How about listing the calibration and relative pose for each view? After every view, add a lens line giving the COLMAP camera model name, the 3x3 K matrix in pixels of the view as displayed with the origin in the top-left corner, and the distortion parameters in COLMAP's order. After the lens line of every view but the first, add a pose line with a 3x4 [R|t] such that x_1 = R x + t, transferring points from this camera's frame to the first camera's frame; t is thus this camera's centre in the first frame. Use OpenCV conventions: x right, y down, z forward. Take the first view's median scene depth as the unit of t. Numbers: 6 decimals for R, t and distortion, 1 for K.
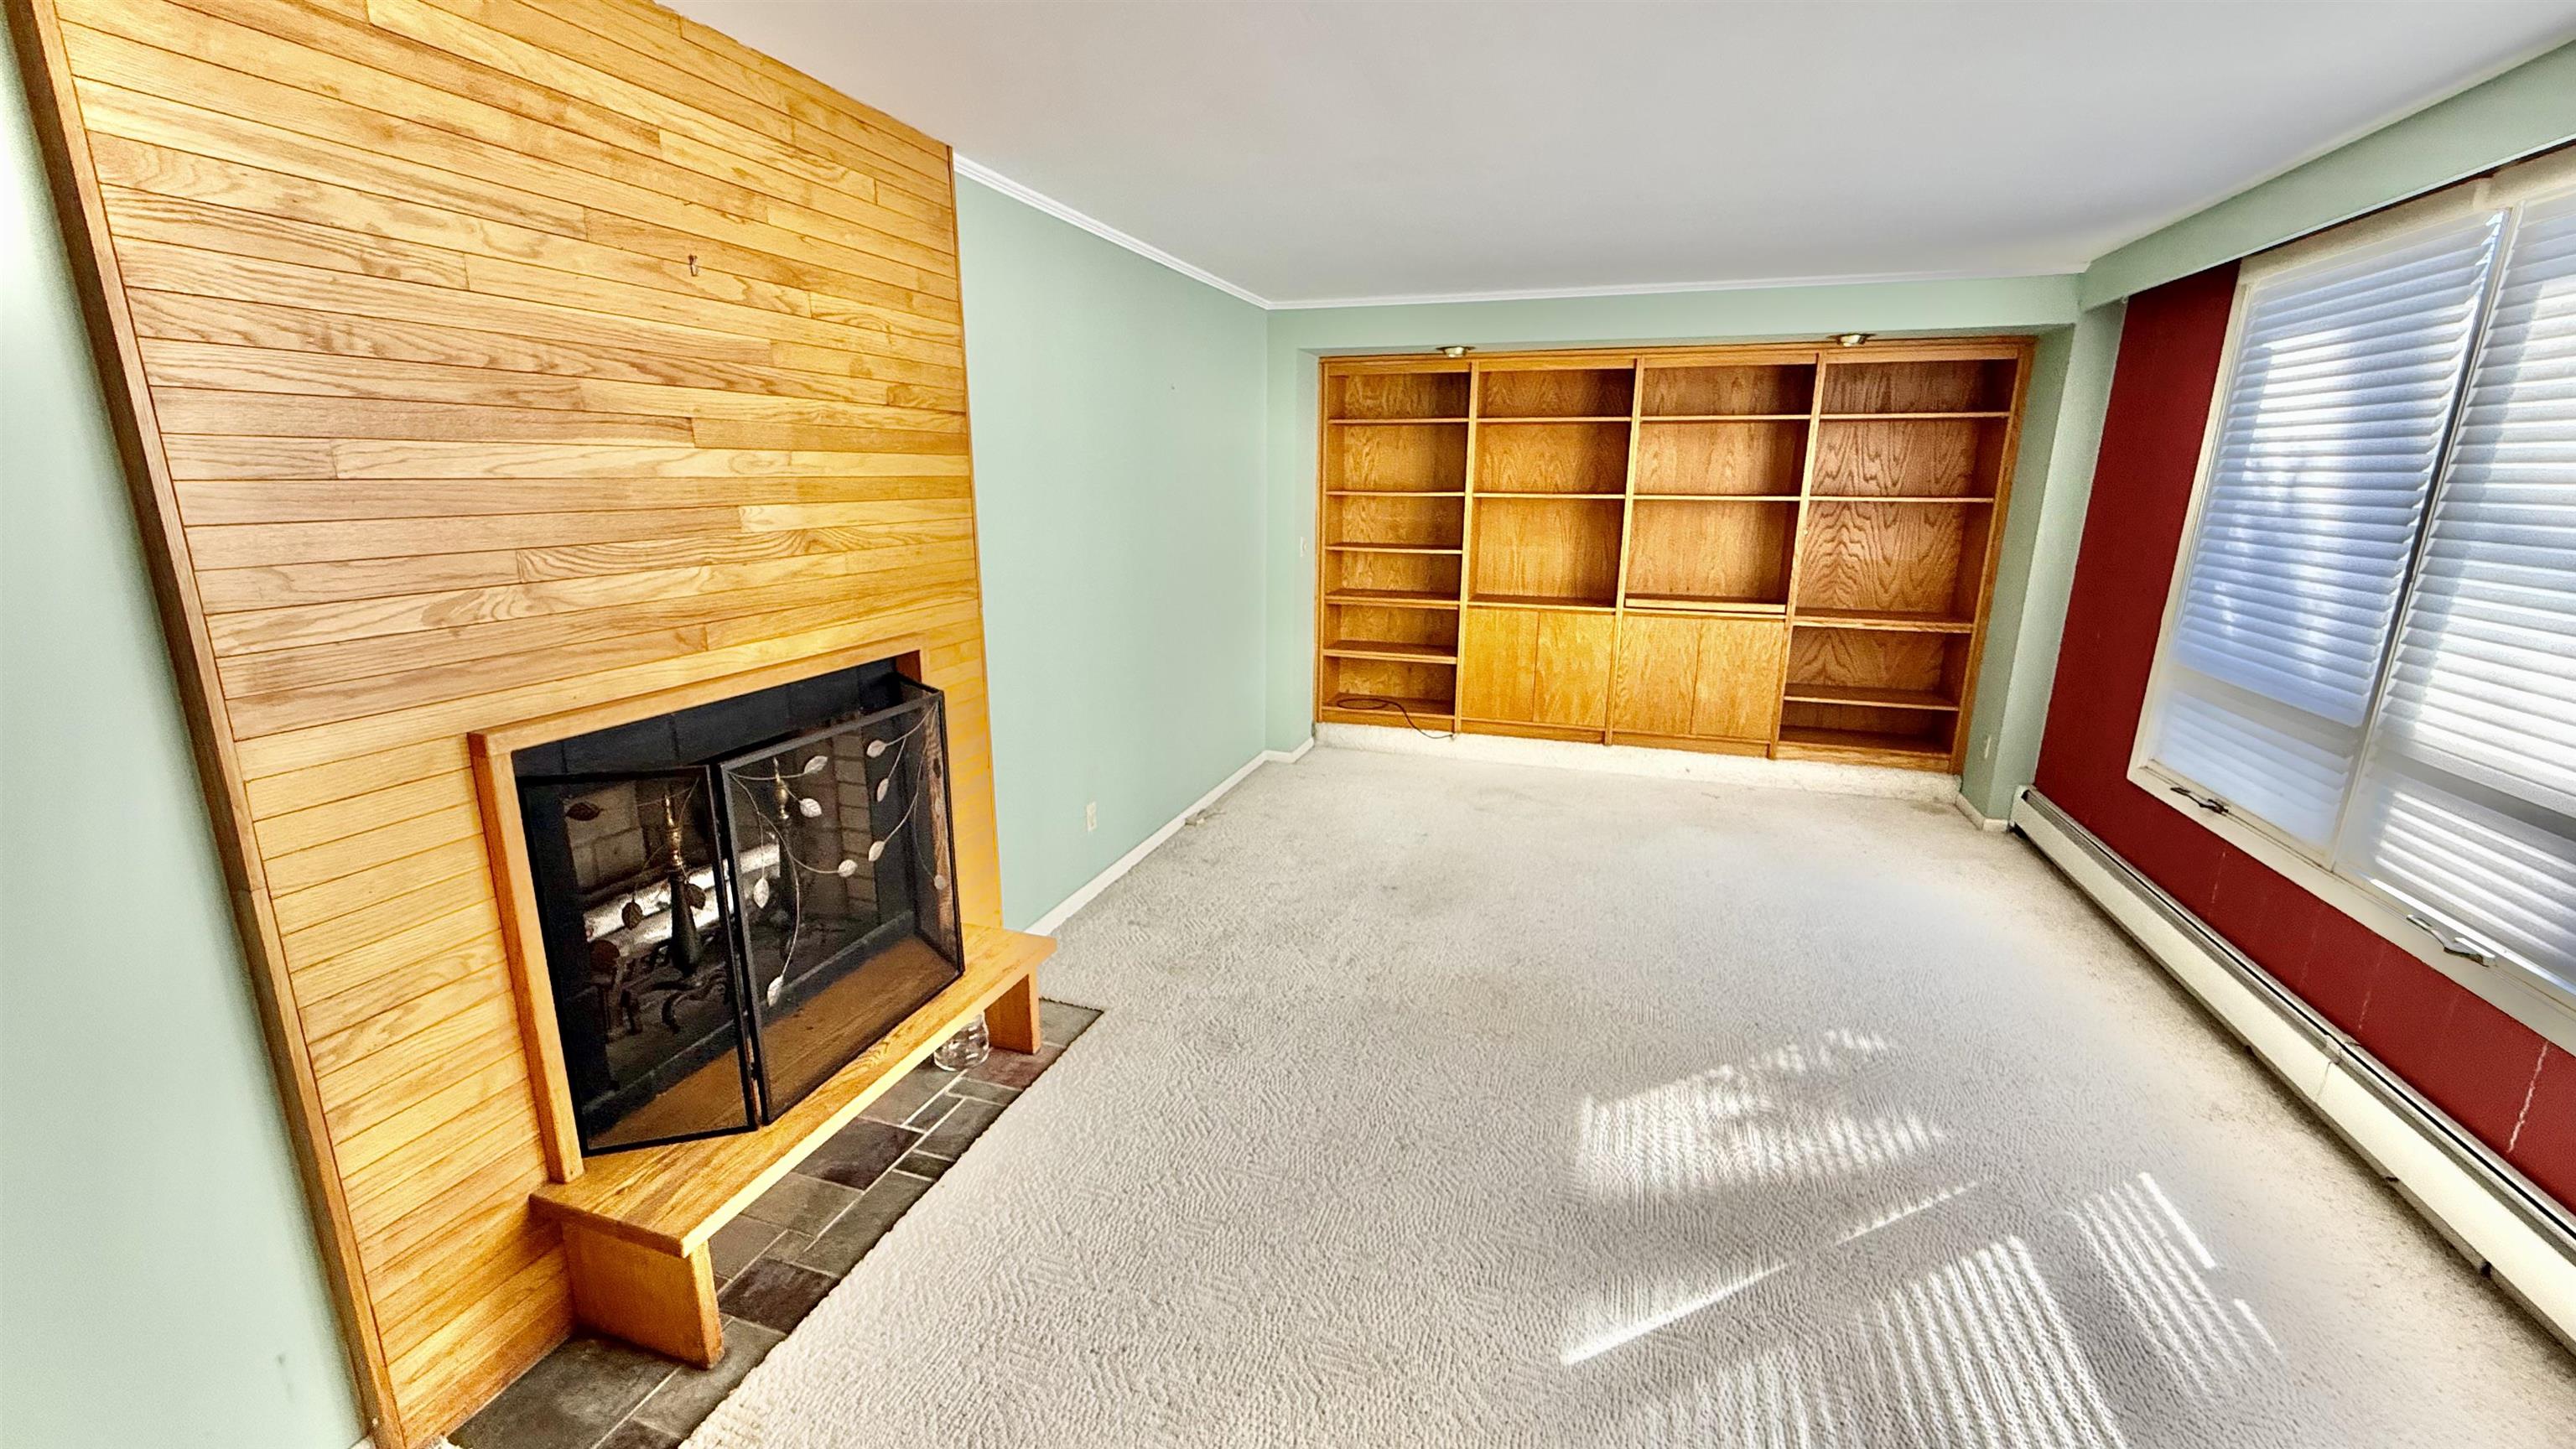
lens RADIAL K [[1027.7, 0, 1280.6], [0, 1027.7, 723.9], [0, 0, 1]] dist [-0.000206, -0.000009]
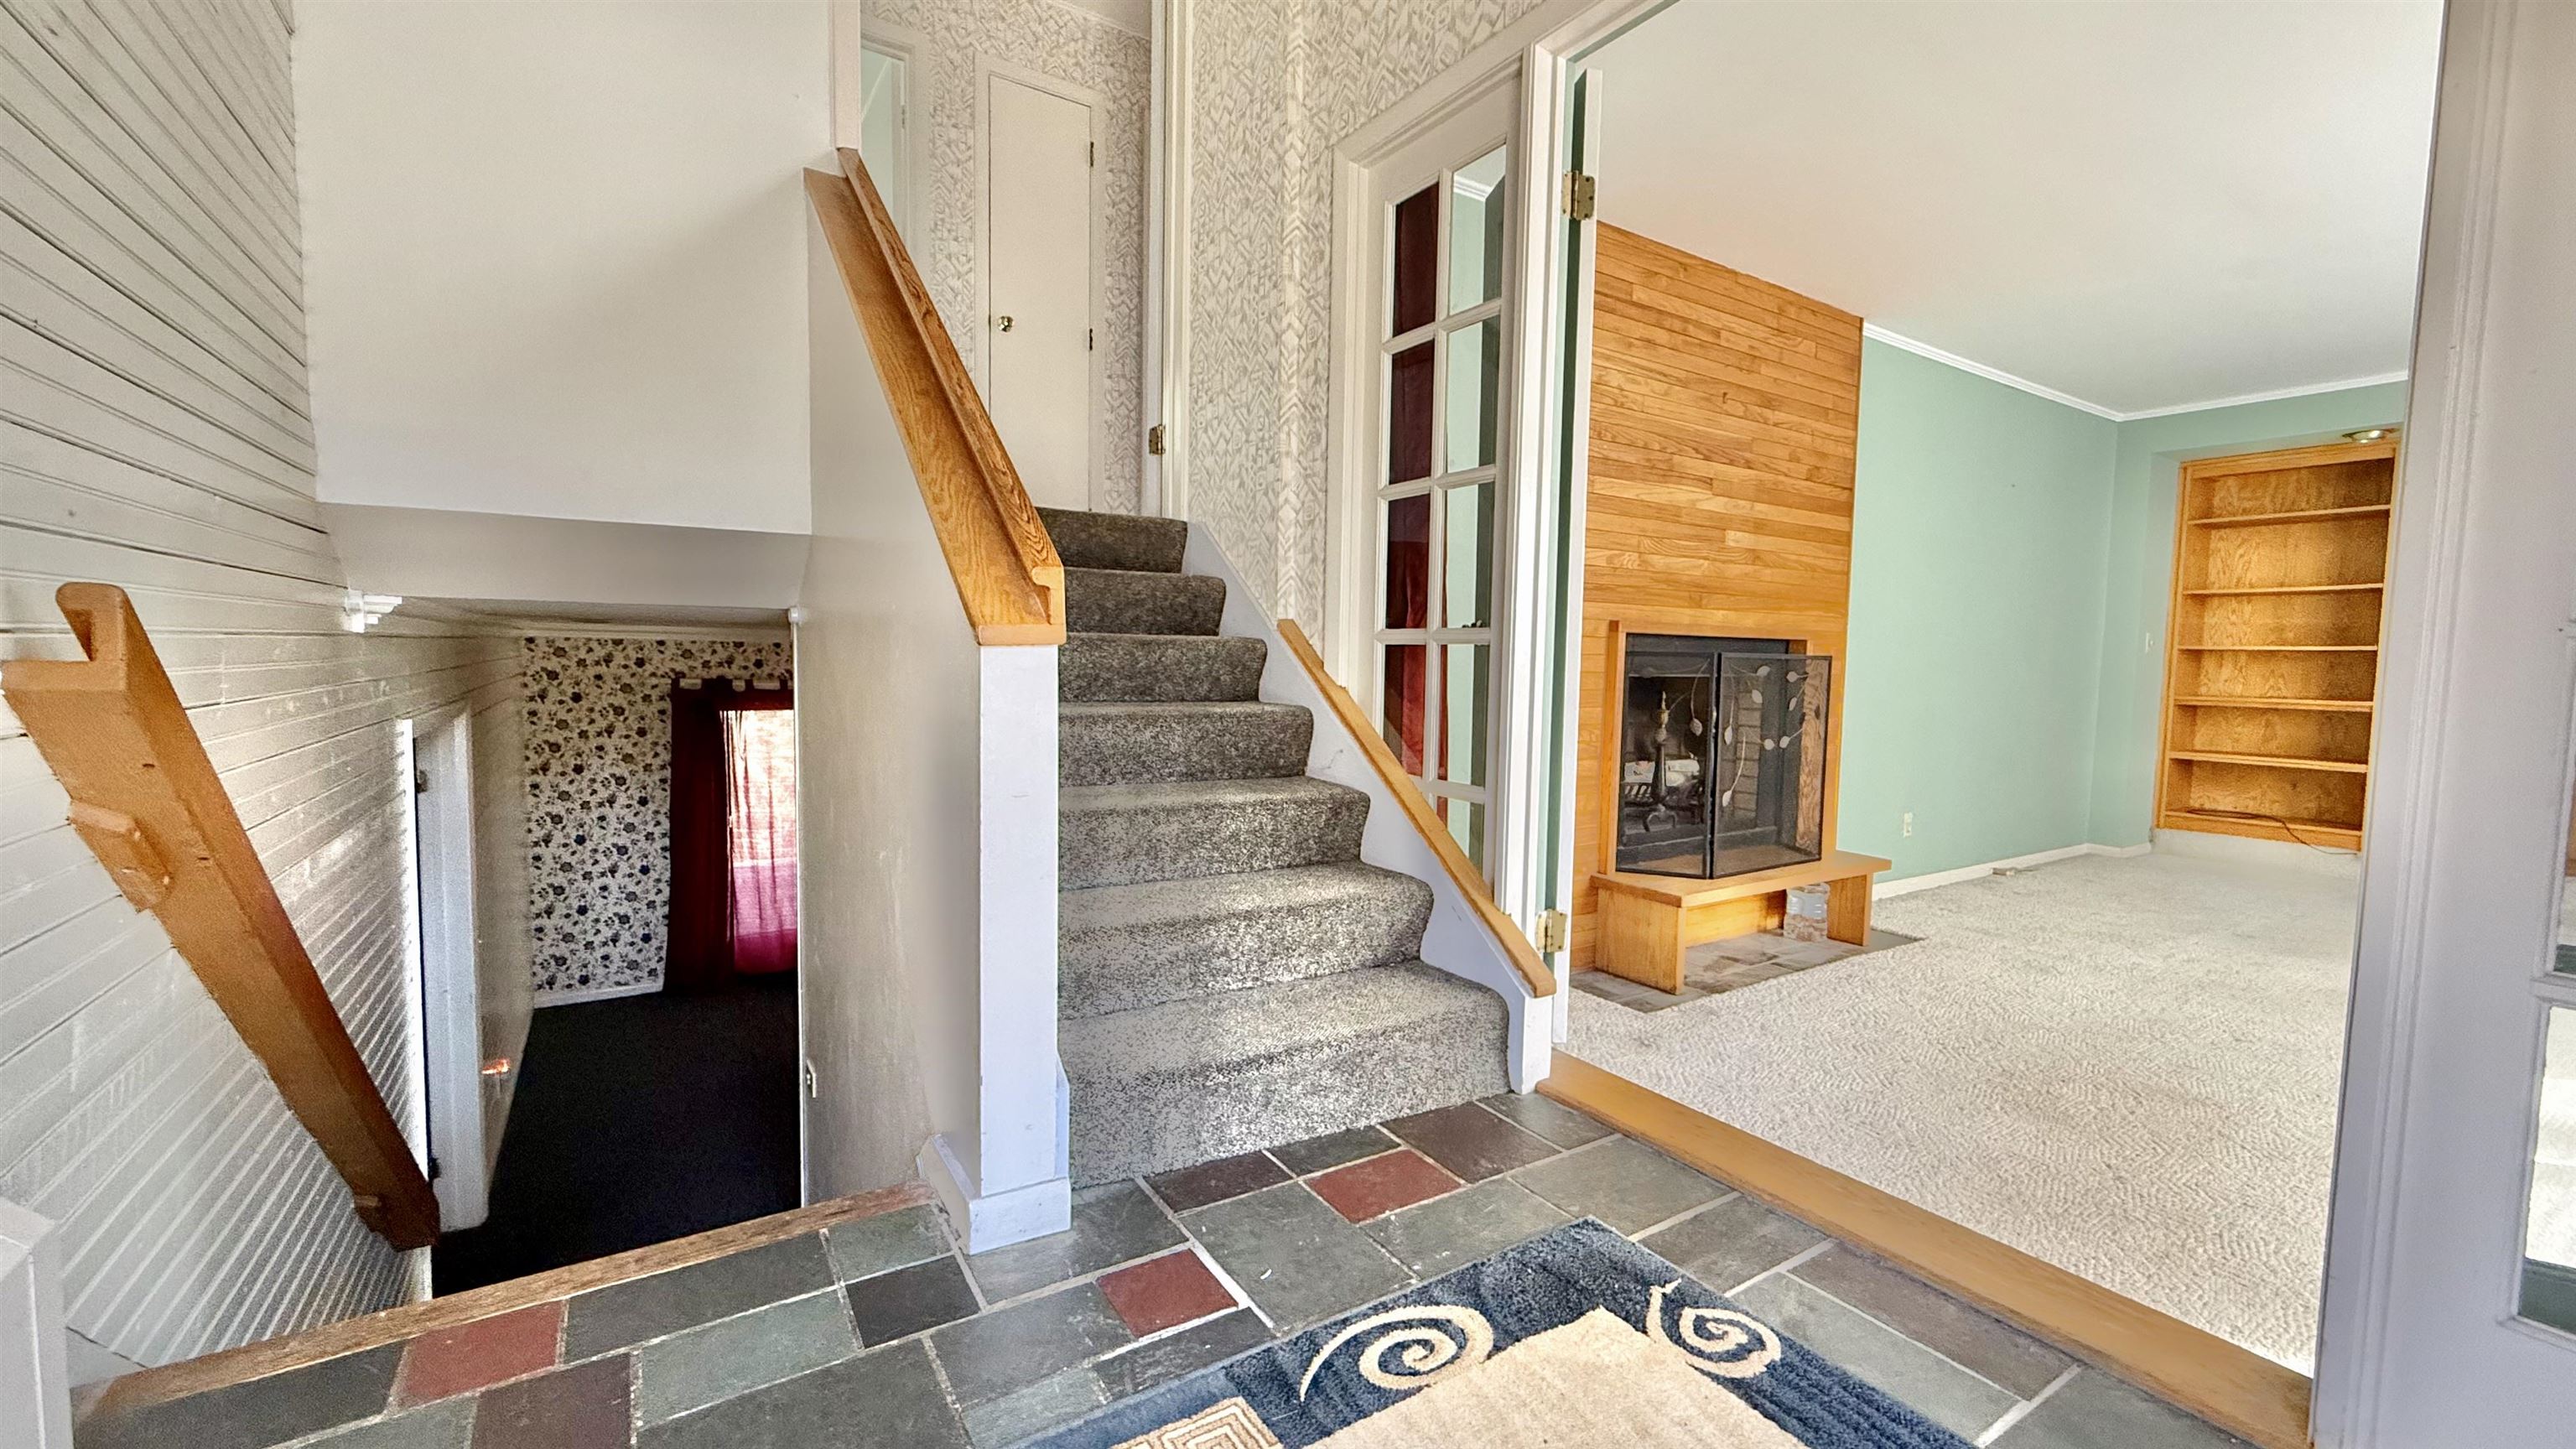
lens RADIAL K [[1027.7, 0, 1280.6], [0, 1027.7, 723.9], [0, 0, 1]] dist [-0.000206, -0.000009]
pose [[0.777776, 0.049160, -0.626616, -0.011999], [-0.162550, 0.978754, -0.124976, 0.399585], [0.607159, 0.199059, 0.769242, -0.642256]]
